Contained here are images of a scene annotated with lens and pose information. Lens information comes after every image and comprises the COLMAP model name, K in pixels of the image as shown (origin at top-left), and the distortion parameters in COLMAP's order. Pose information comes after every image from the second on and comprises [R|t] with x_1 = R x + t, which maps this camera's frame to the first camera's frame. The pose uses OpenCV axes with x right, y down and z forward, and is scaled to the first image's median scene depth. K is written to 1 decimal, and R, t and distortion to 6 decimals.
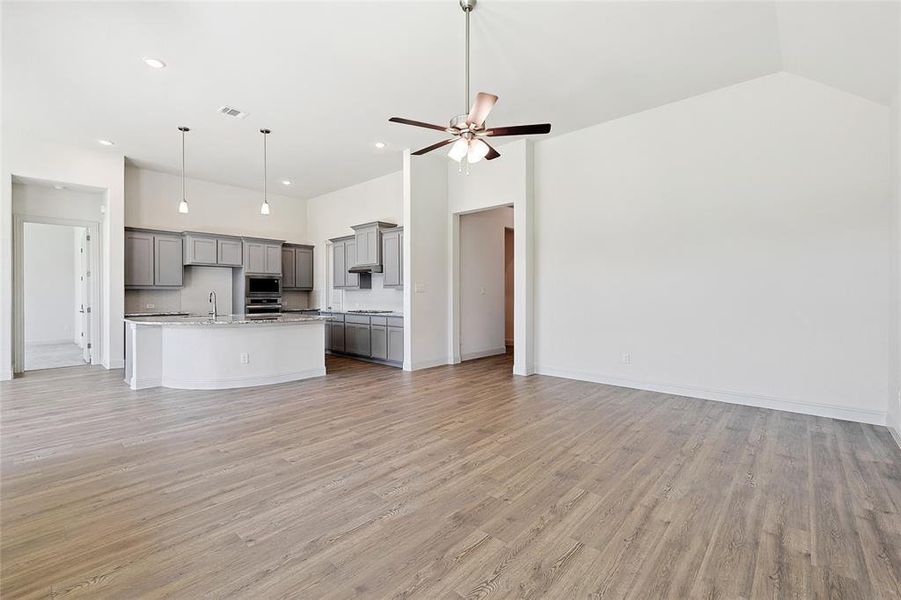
lens RADIAL K [[395.8, 0, 449.7], [0, 395.8, 293.2], [0, 0, 1]] dist [0.002519, 0.000548]
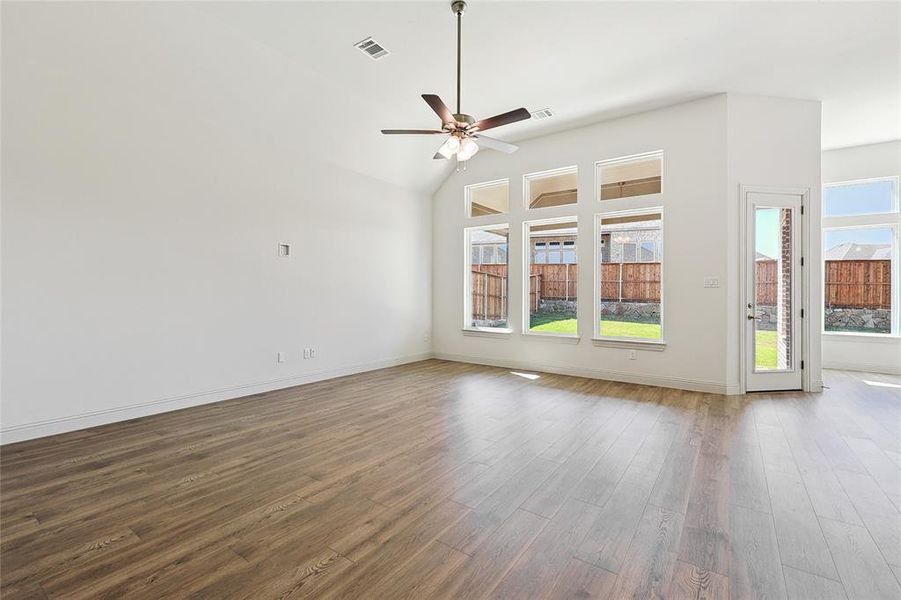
lens RADIAL K [[395.8, 0, 456.5], [0, 395.8, 298.2], [0, 0, 1]] dist [0.002519, 0.000548]
pose [[-0.992997, -0.004781, -0.118044, 0.073836], [-0.005907, 0.999940, 0.009188, 0.012247], [0.117993, 0.009821, -0.992966, 0.872440]]
